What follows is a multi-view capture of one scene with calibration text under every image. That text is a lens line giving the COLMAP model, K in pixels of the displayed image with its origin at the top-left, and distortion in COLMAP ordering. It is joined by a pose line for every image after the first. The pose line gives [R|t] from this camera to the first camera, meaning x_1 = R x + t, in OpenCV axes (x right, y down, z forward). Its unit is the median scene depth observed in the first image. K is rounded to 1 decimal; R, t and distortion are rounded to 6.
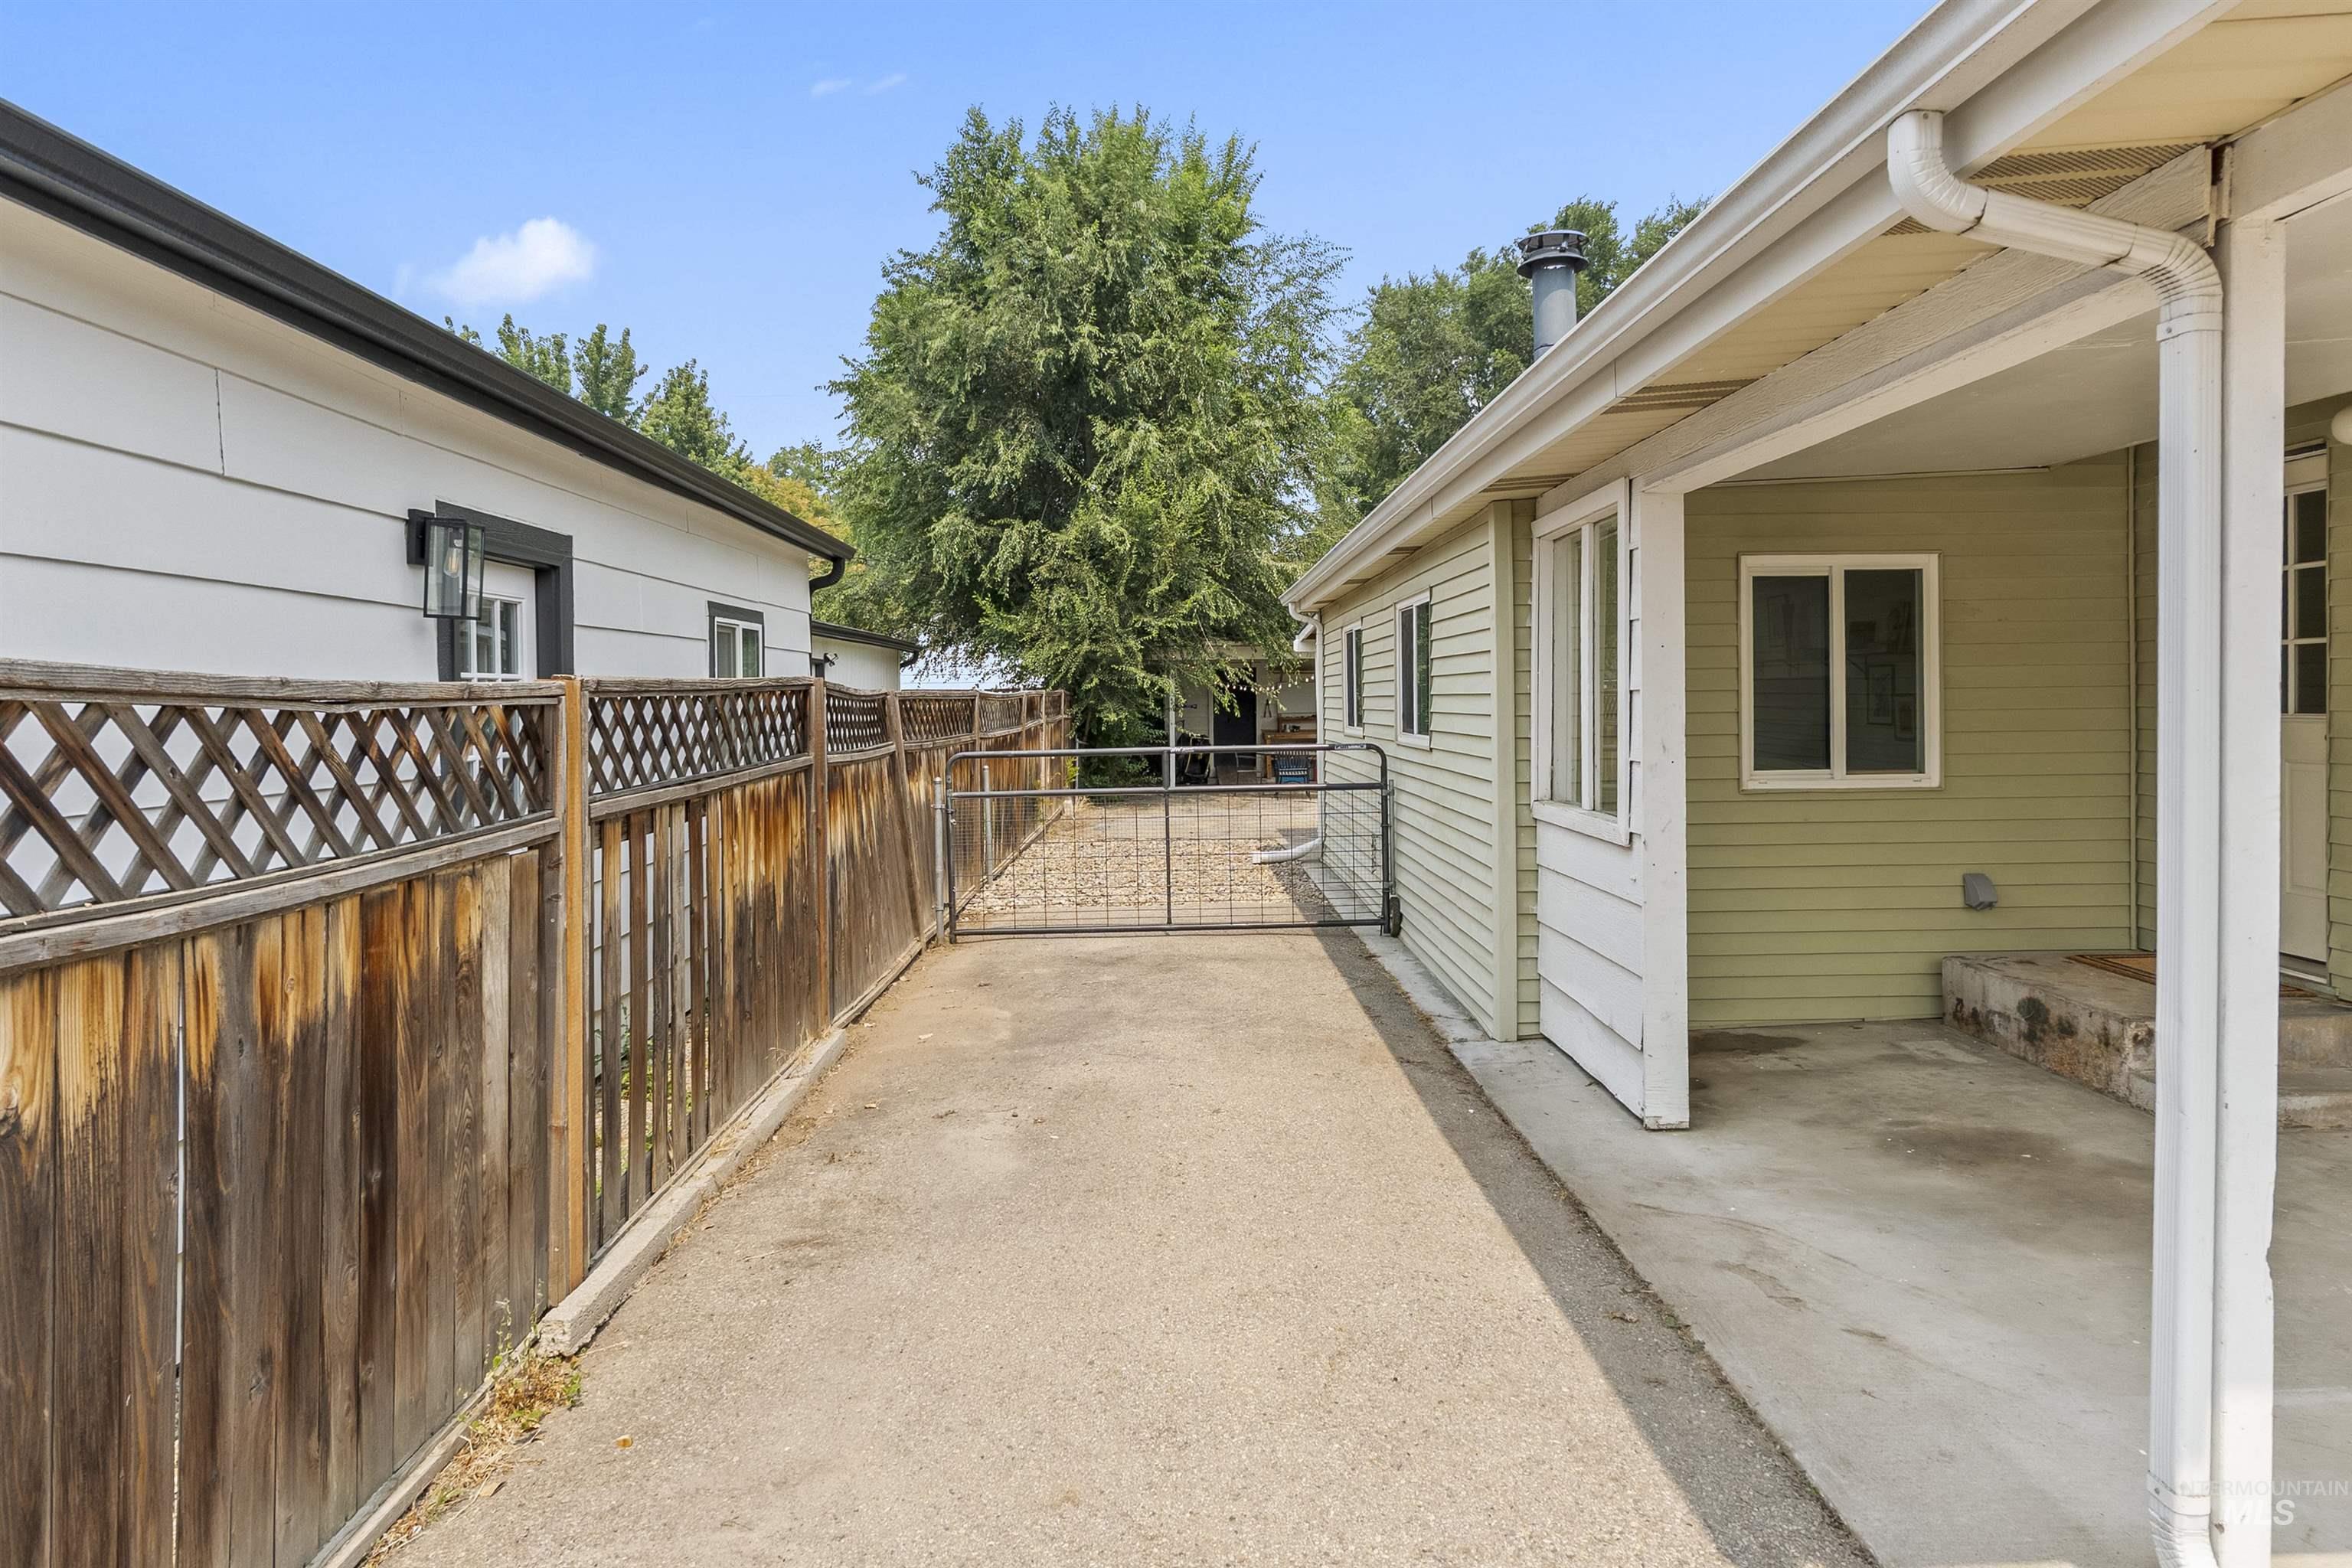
lens RADIAL K [[1446.7, 0, 1176.0], [0, 1446.7, 784.0], [0, 0, 1]] dist [0.001638, 0.000063]
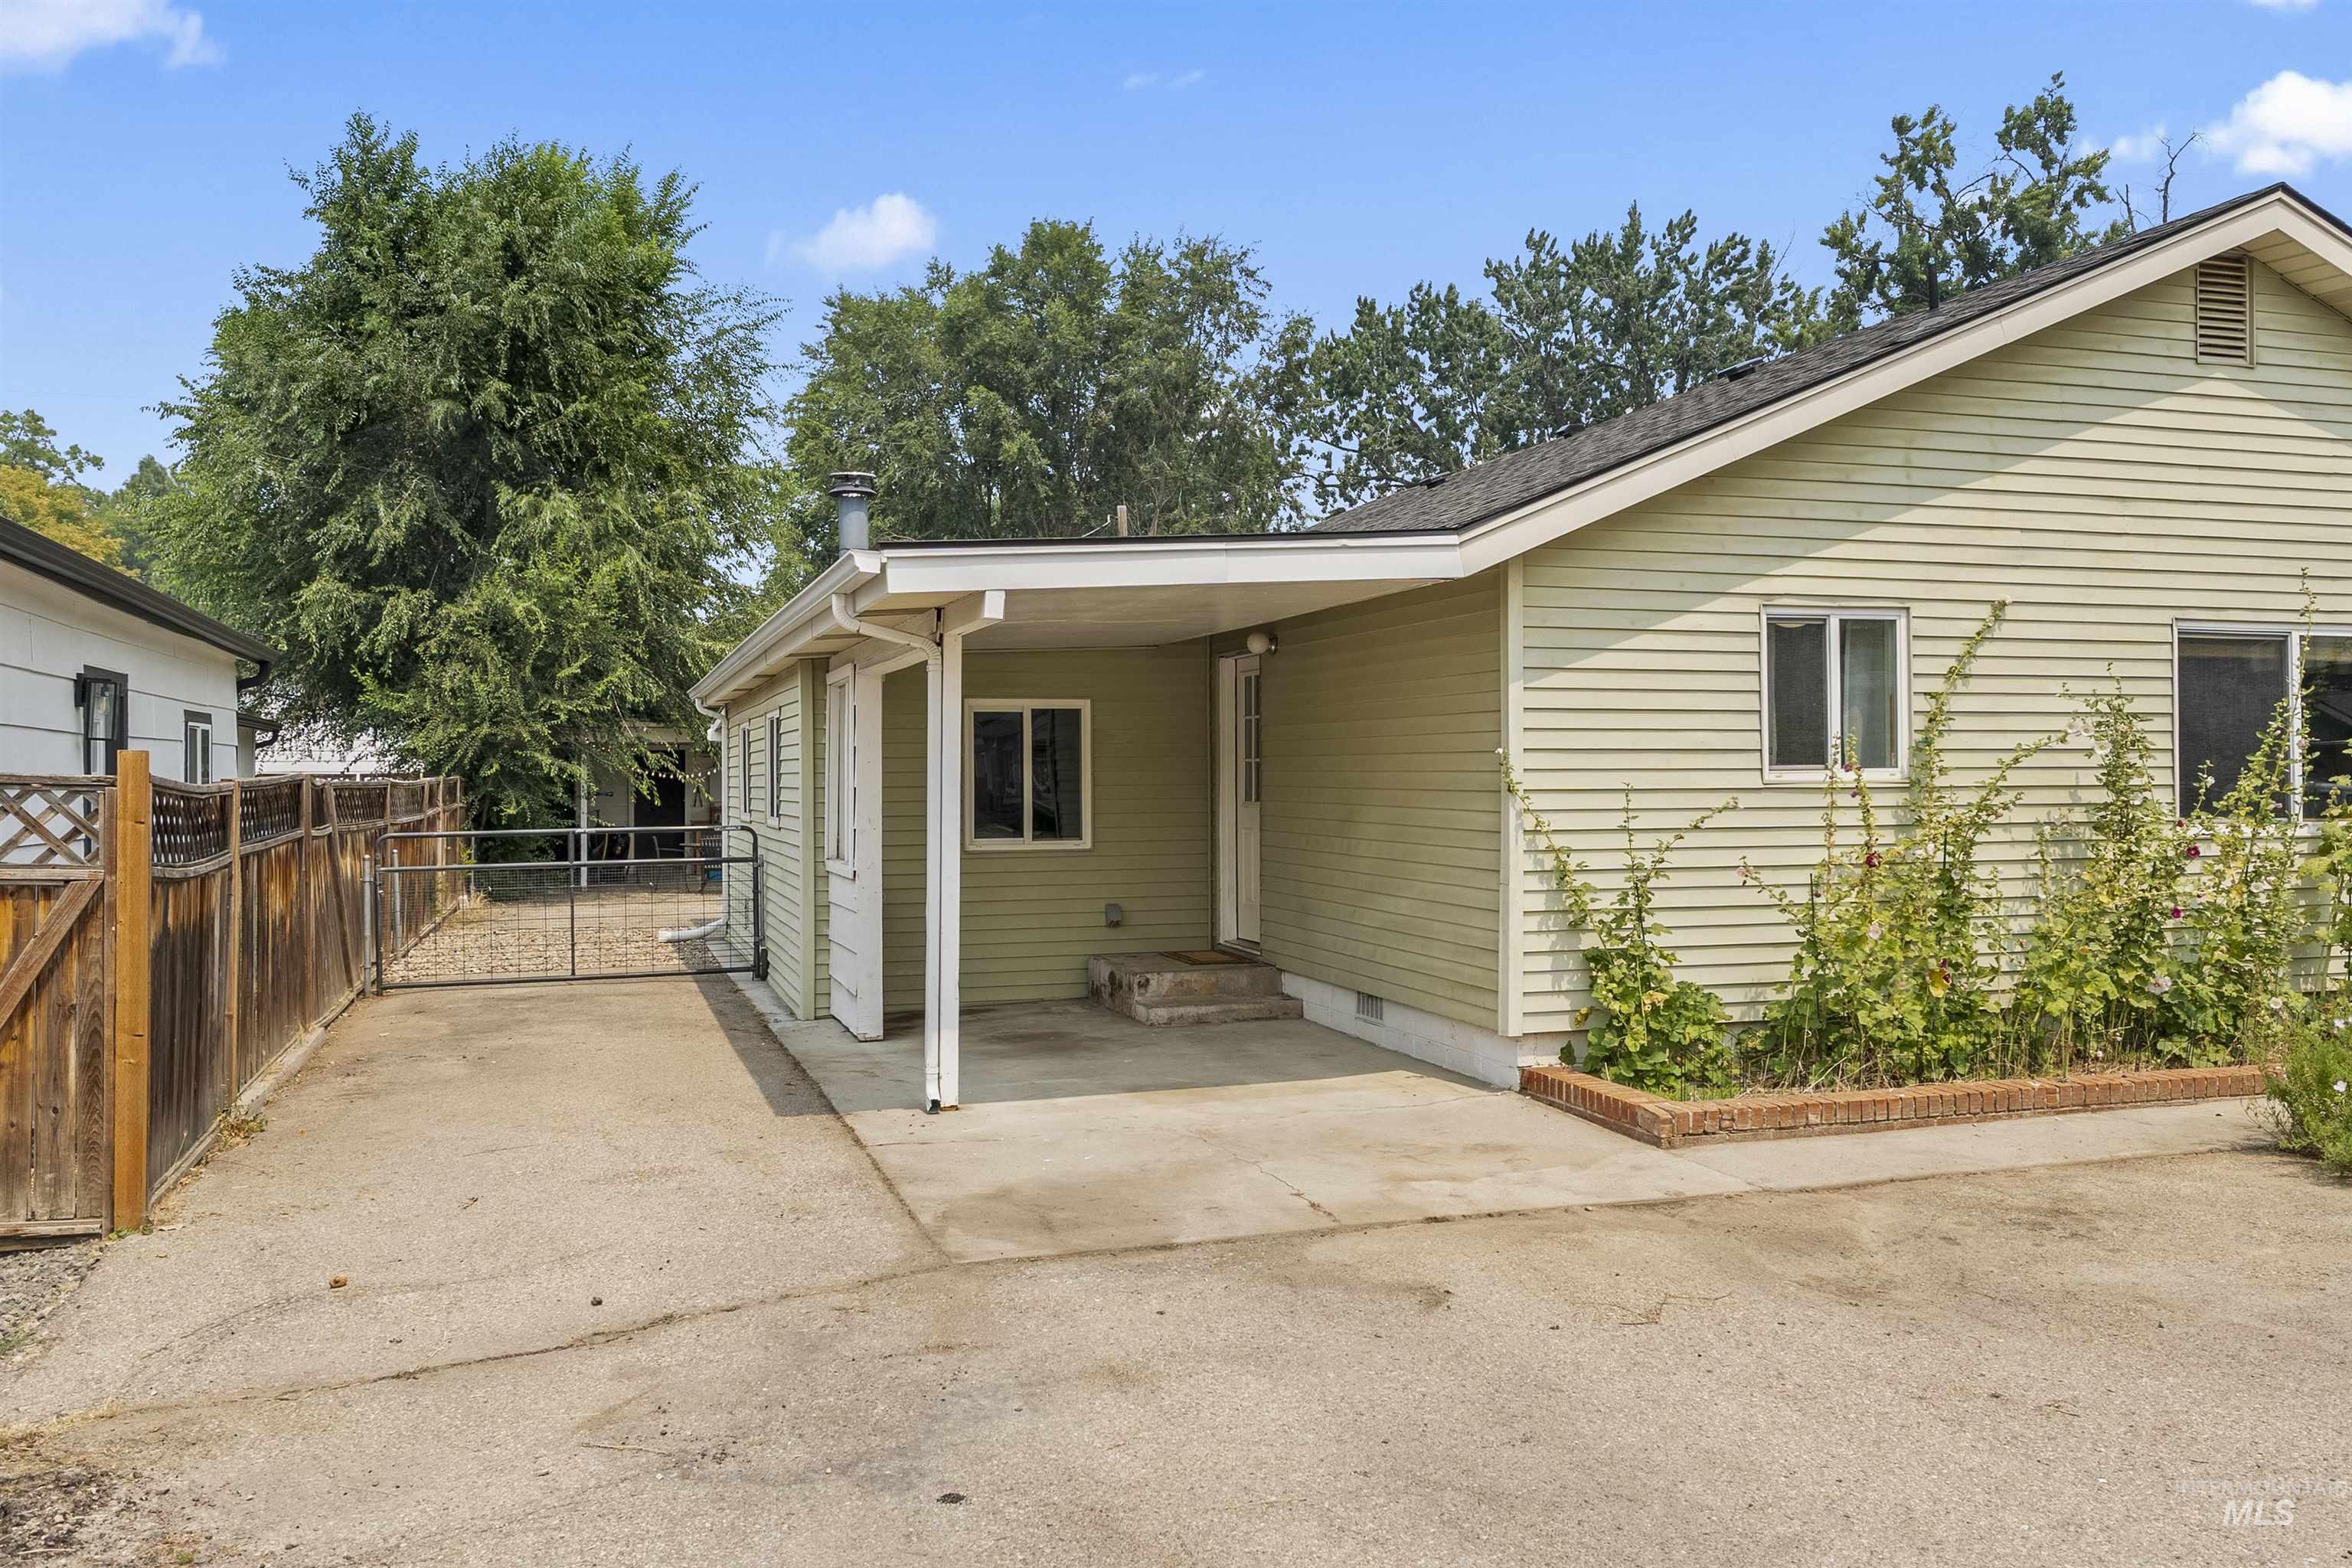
lens RADIAL K [[1844.5, 0, 1179.8], [0, 1844.5, 763.2], [0, 0, 1]] dist [-0.006106, -0.002042]
pose [[0.953103, 0.008118, 0.302536, 0.007194], [0.013254, 0.997562, -0.068522, 0.020606], [-0.302354, 0.069318, 0.950672, -0.399990]]
